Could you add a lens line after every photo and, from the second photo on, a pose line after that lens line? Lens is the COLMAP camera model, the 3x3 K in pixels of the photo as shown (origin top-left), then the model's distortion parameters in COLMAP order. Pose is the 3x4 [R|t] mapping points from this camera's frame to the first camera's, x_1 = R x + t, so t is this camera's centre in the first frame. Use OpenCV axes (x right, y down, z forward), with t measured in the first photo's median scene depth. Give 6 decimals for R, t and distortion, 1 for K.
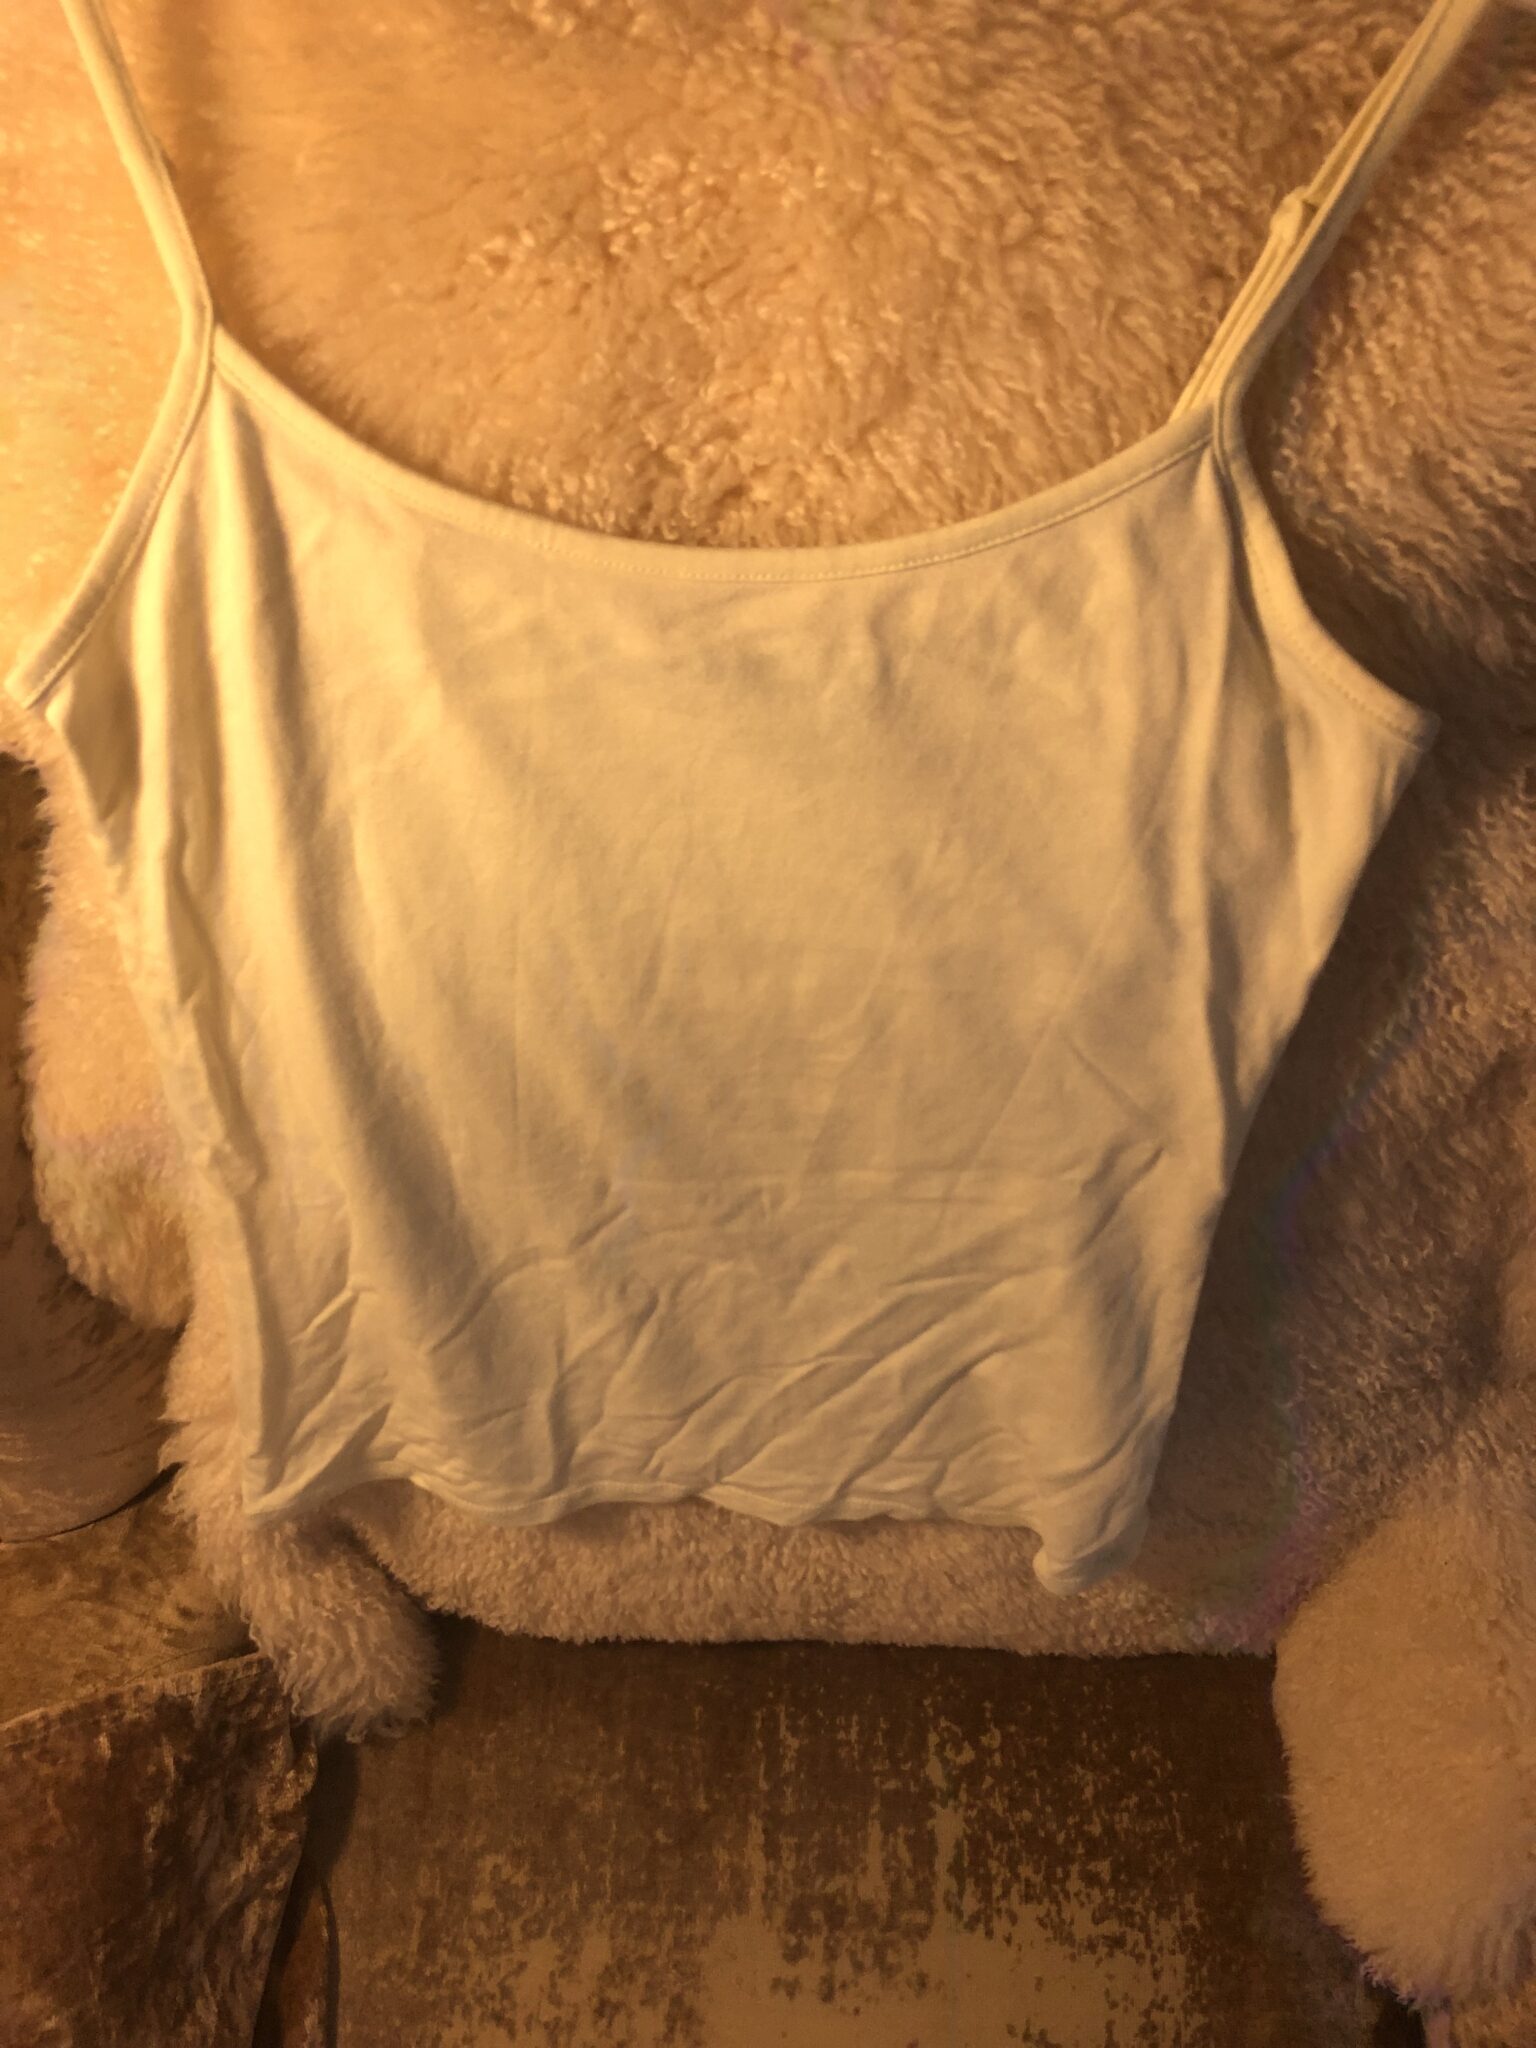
lens RADIAL K [[1677.6, 0, 753.0], [0, 1677.6, 1023.9], [0, 0, 1]] dist [0.013301, 0.032124]
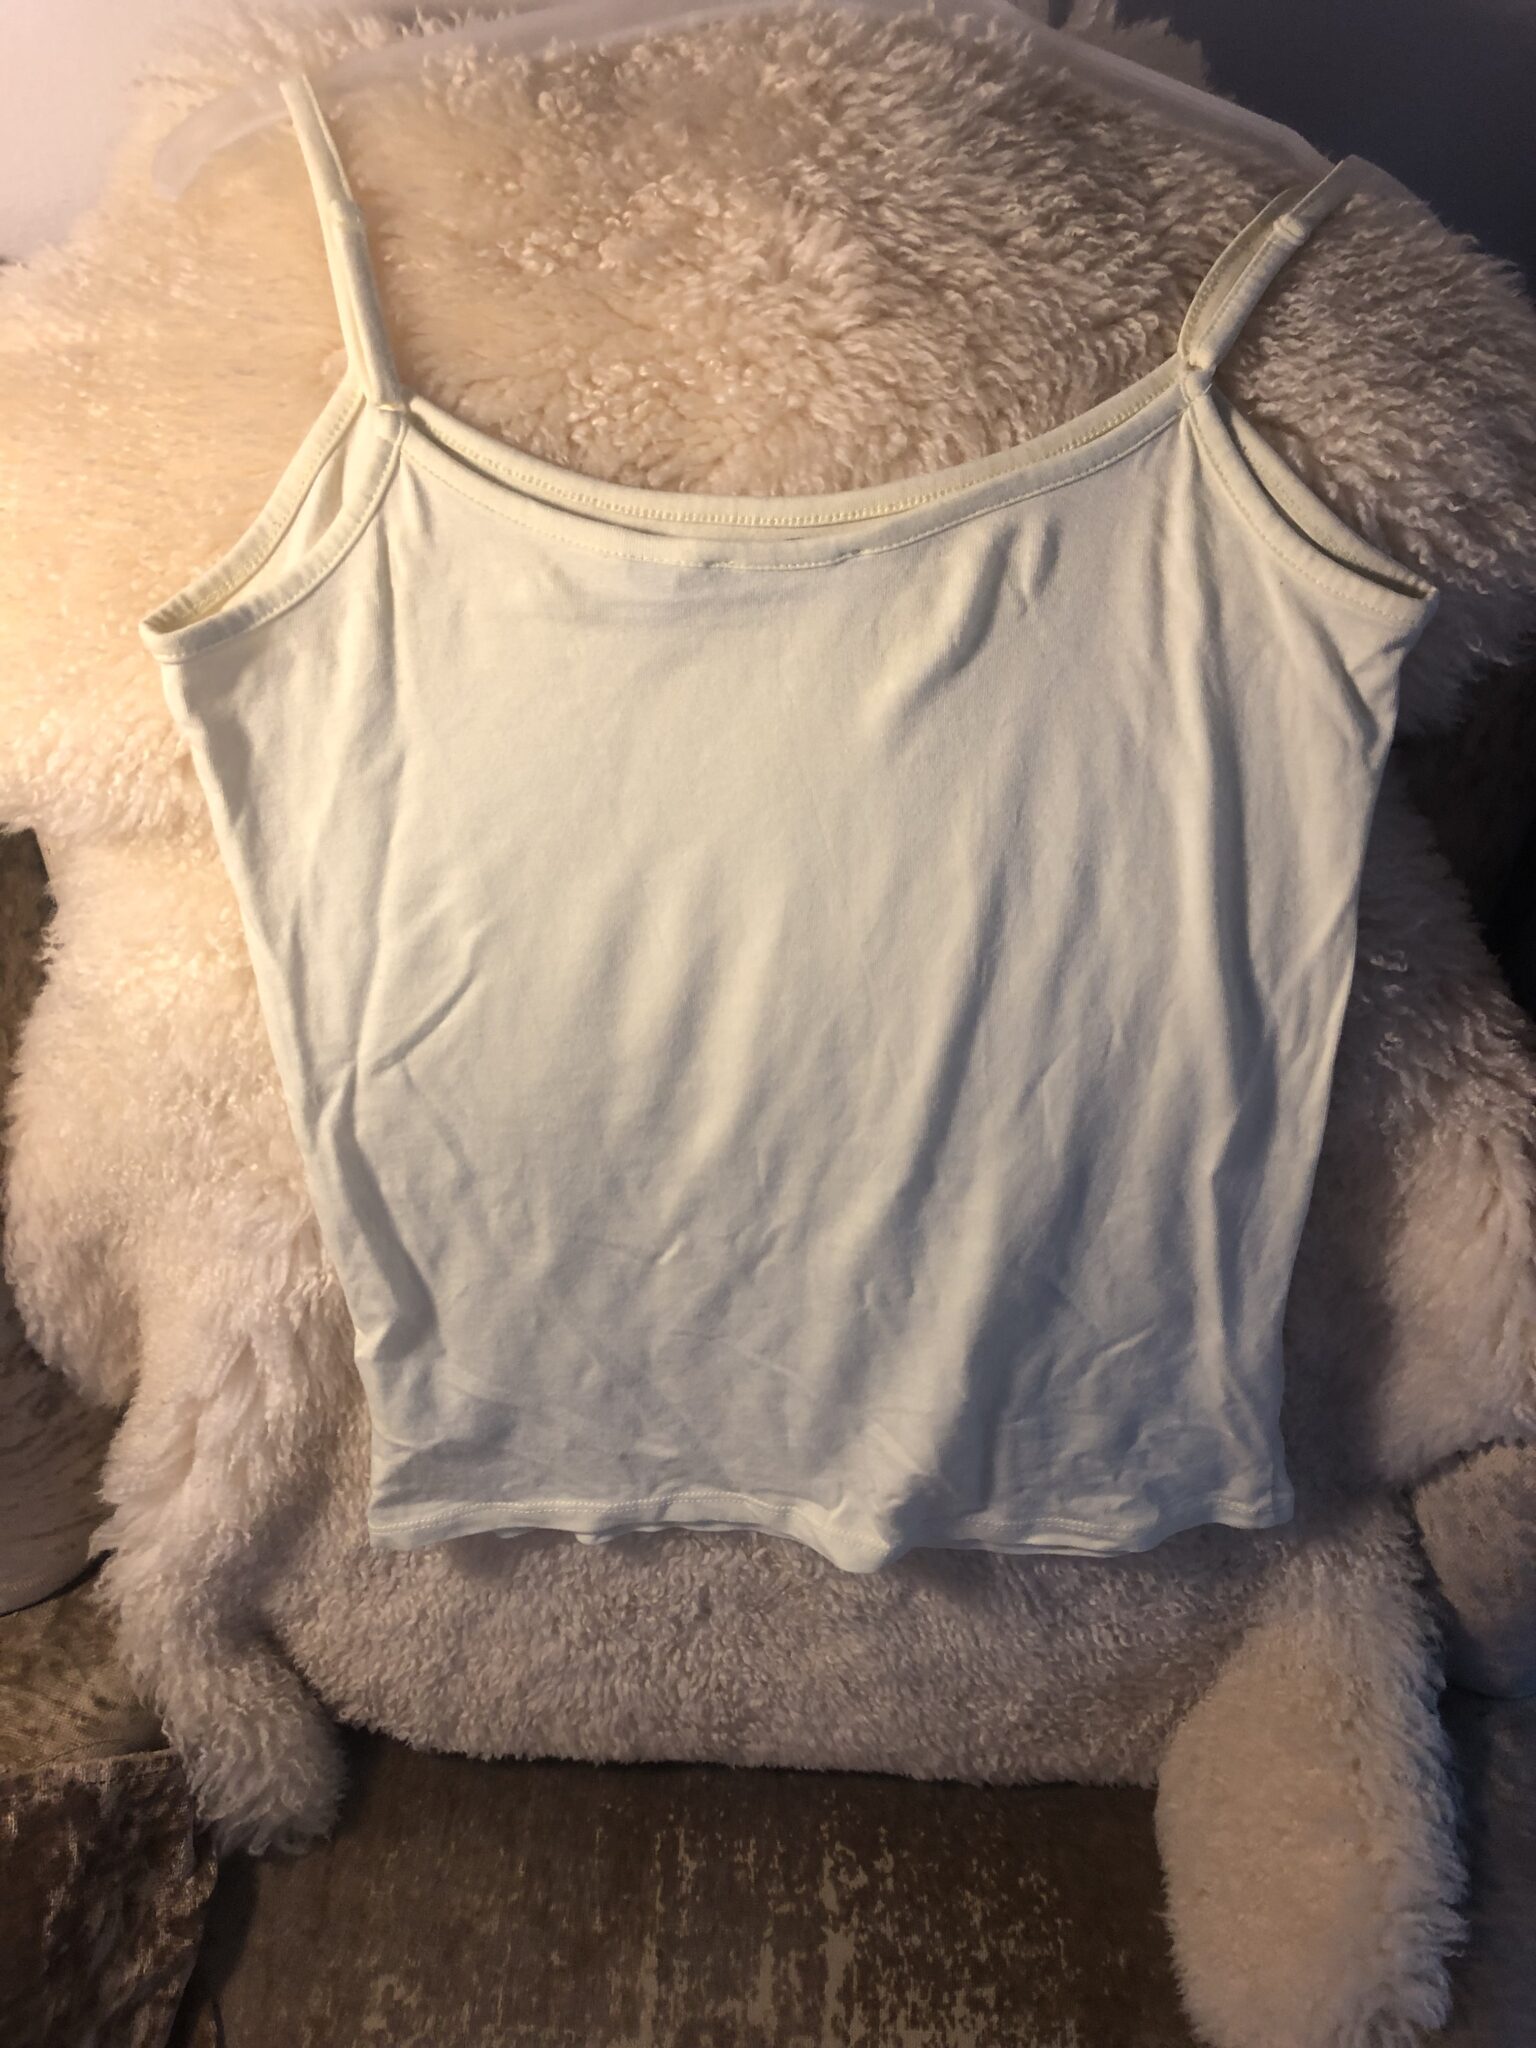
lens RADIAL K [[1677.6, 0, 767.9], [0, 1677.6, 1032.0], [0, 0, 1]] dist [0.013301, 0.032124]
pose [[0.998570, 0.039814, 0.035666, 0.015629], [-0.034893, 0.990992, -0.129299, 0.064744], [-0.040492, 0.127869, 0.990964, -0.088431]]
